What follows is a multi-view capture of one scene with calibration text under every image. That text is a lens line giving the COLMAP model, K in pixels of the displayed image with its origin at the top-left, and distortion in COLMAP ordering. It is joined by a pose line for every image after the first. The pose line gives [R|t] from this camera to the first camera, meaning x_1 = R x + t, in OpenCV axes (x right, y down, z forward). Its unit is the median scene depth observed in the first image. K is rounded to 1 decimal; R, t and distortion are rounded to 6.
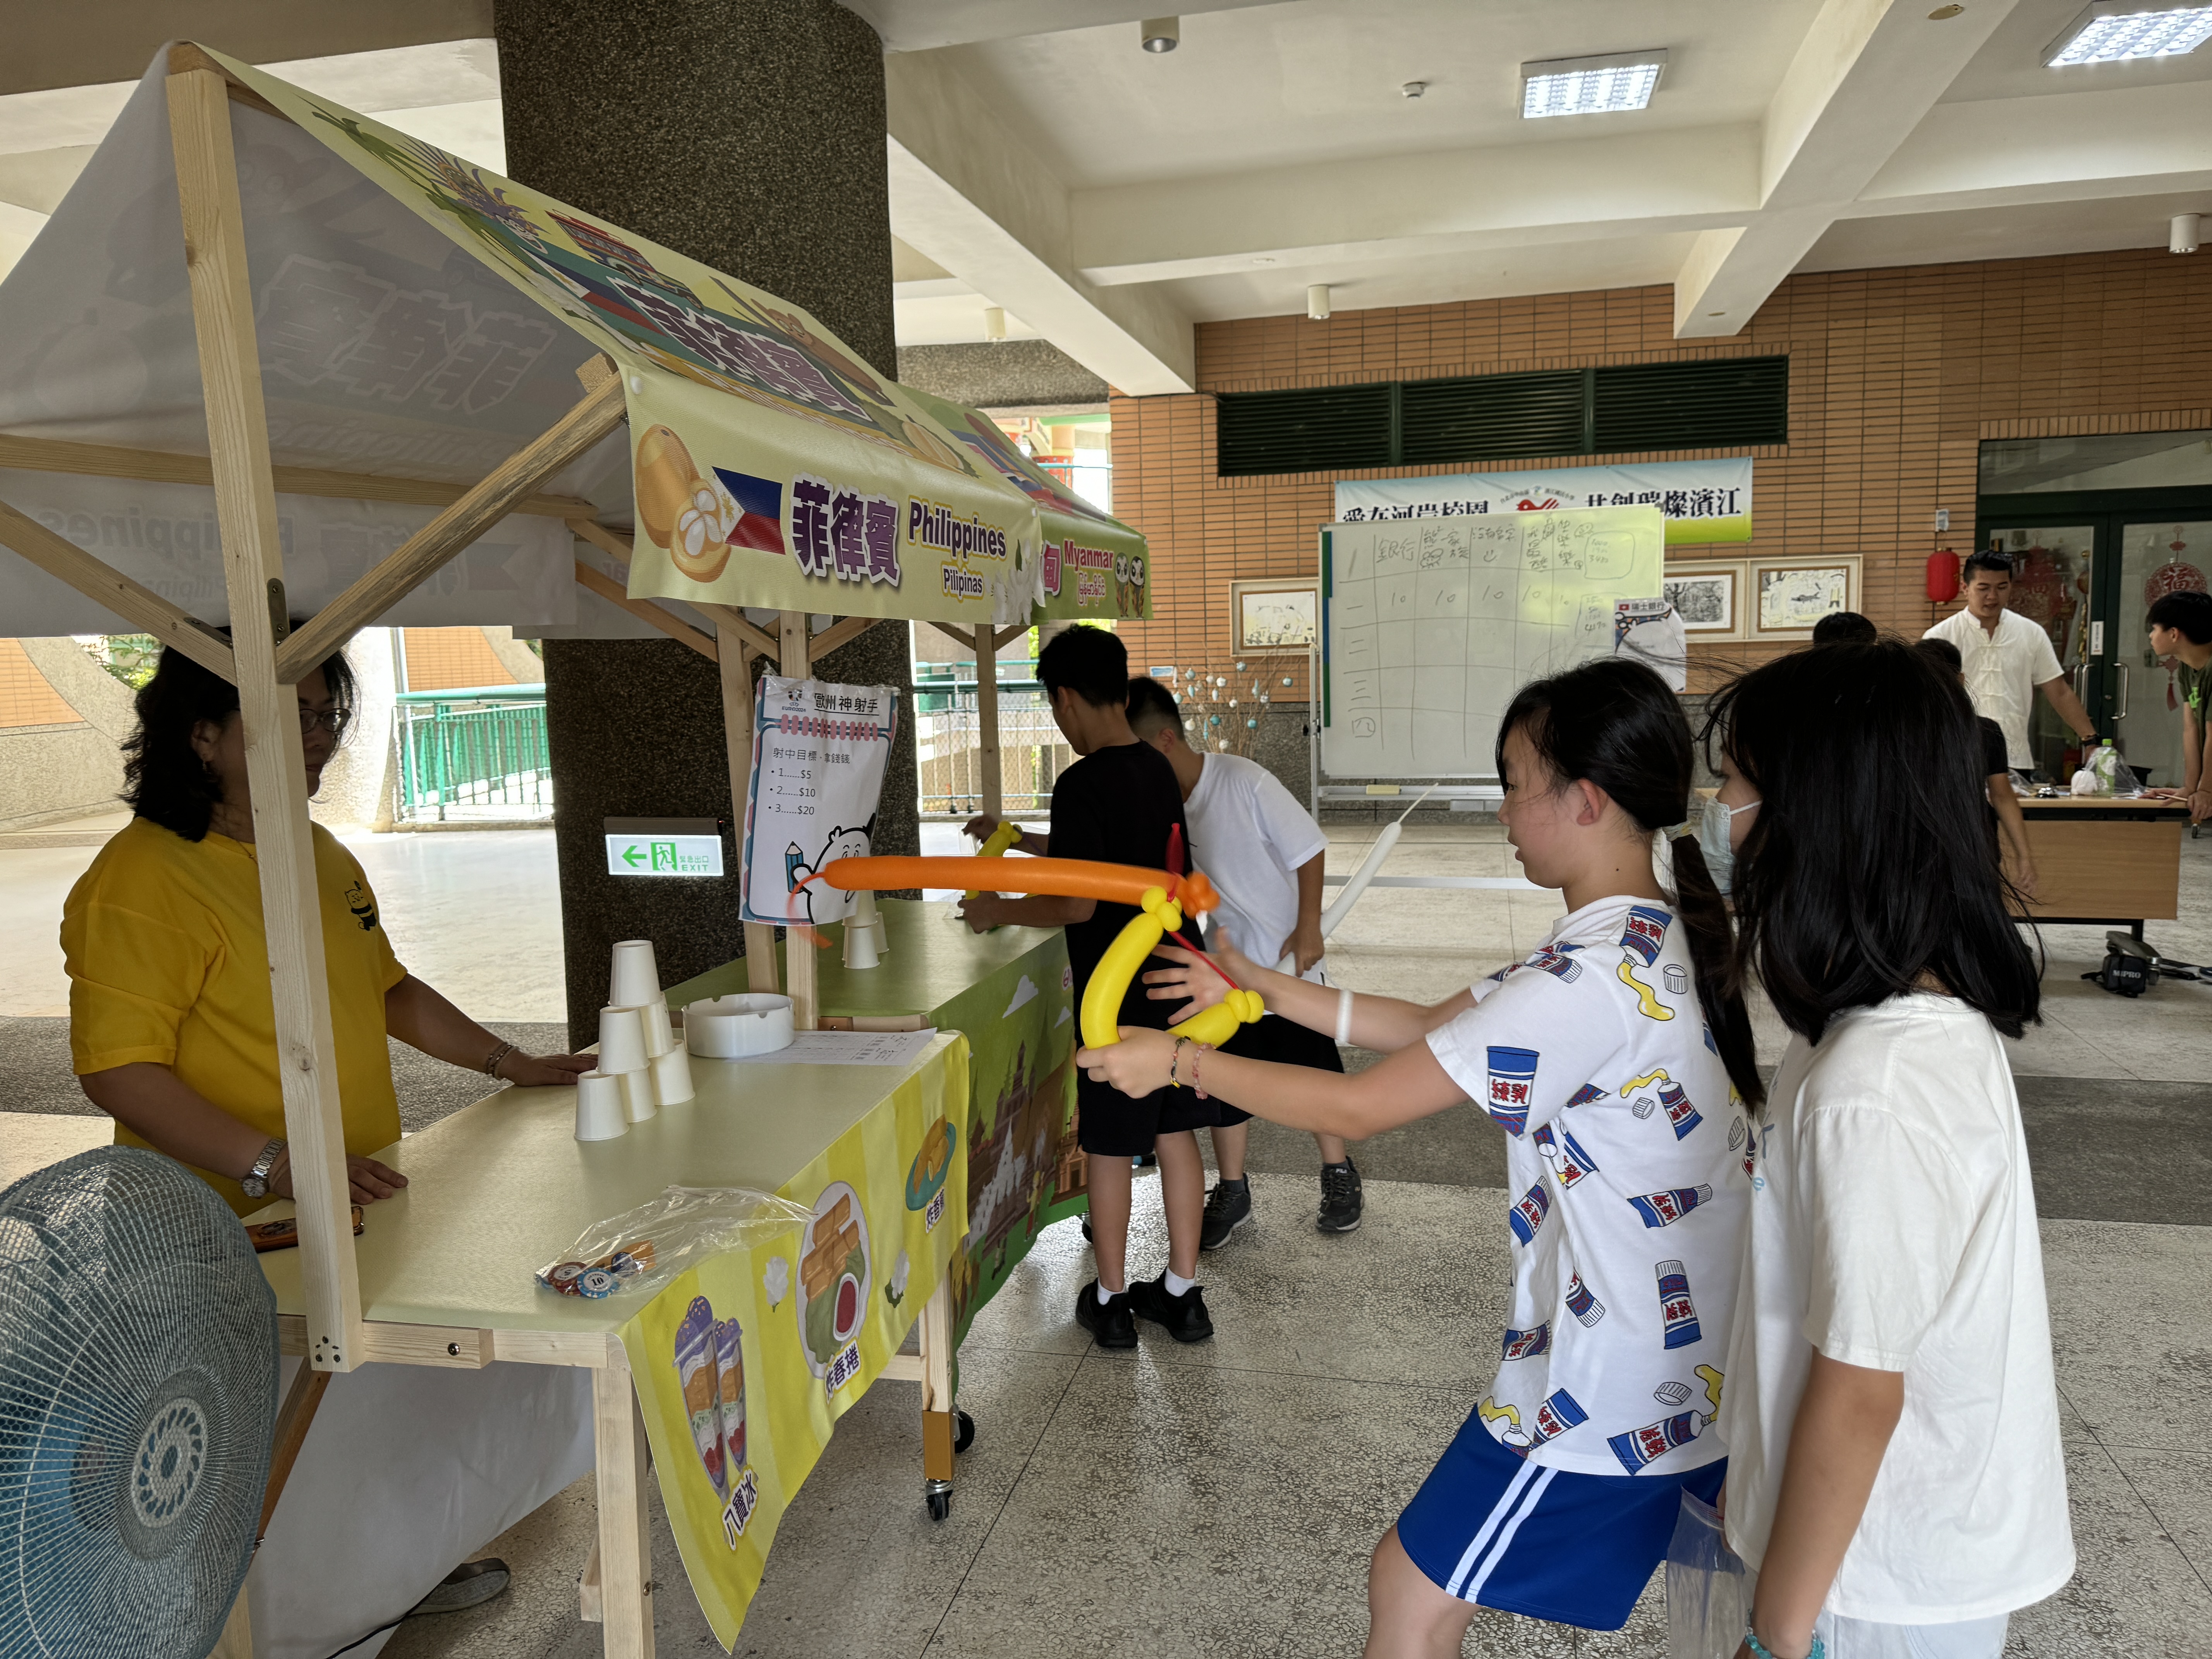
lens RADIAL K [[1570.4, 0, 1102.0], [0, 1570.4, 830.0], [0, 0, 1]] dist [0.019770, -0.023027]
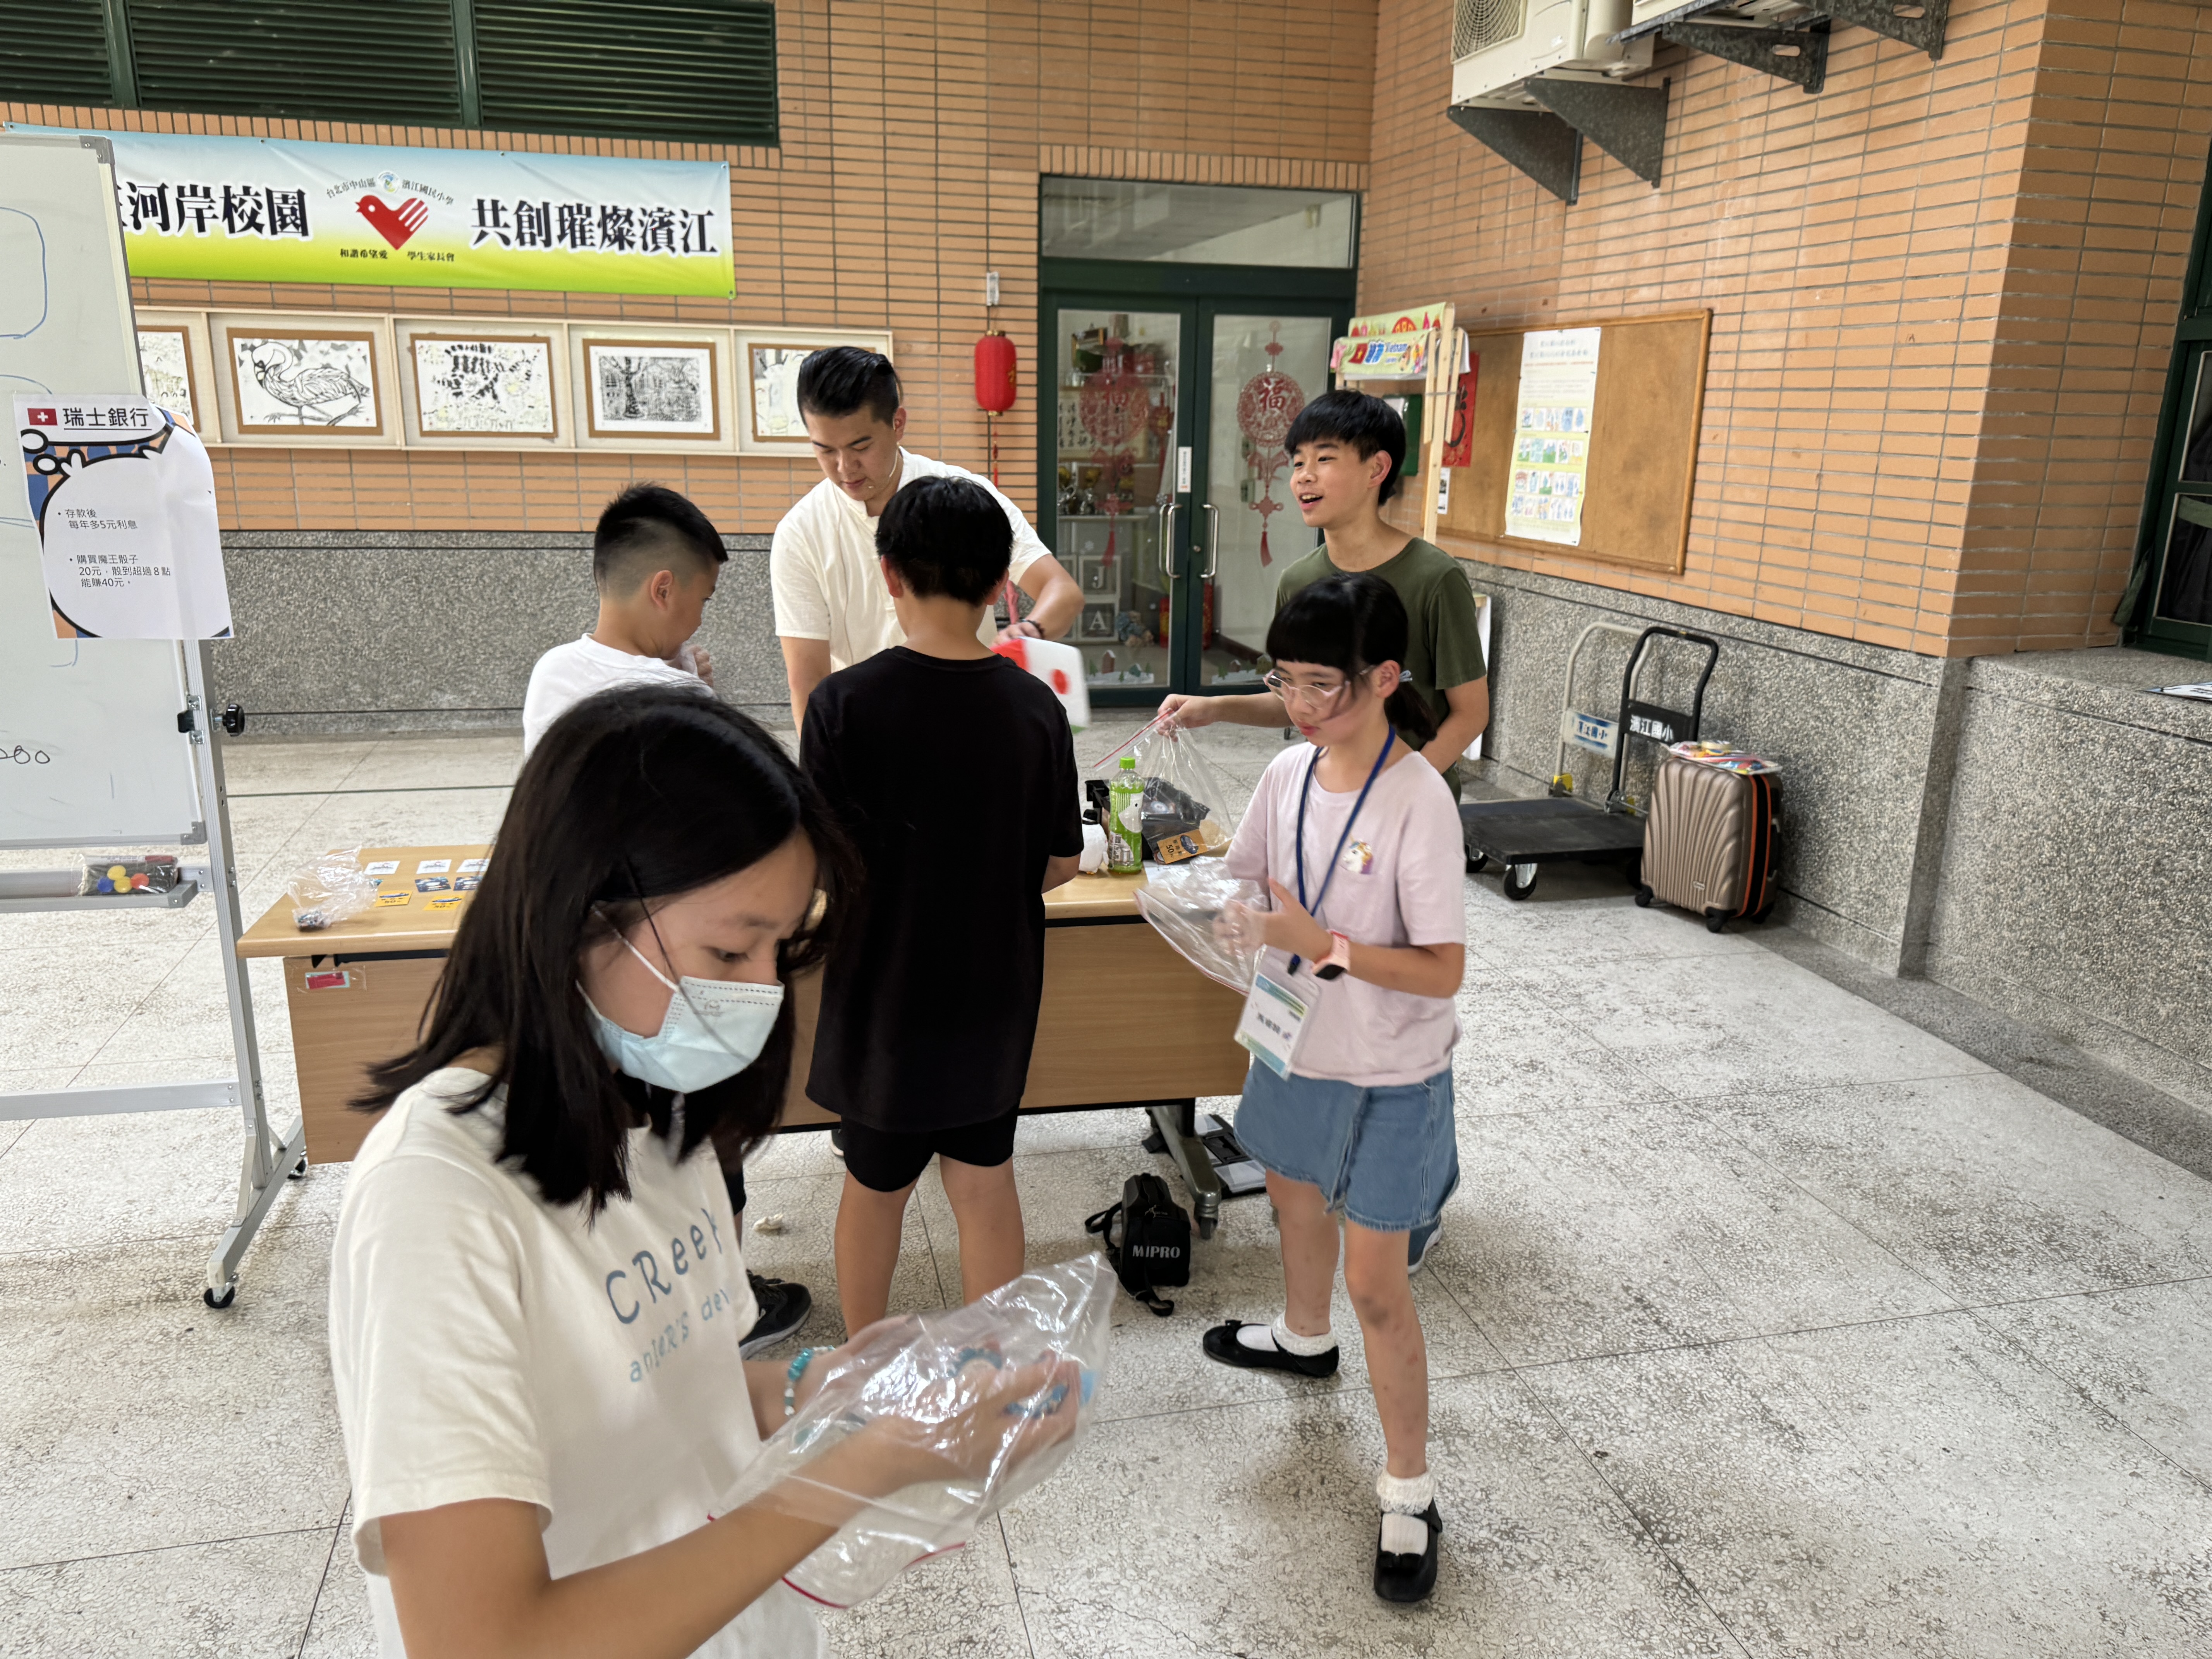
lens RADIAL K [[1570.4, 0, 1110.1], [0, 1570.4, 830.6], [0, 0, 1]] dist [0.019770, -0.023027]
pose [[0.883496, -0.076367, 0.462171, 0.234957], [0.009031, 0.989215, 0.146189, -0.059900], [-0.468351, -0.124983, 0.874658, 0.332674]]
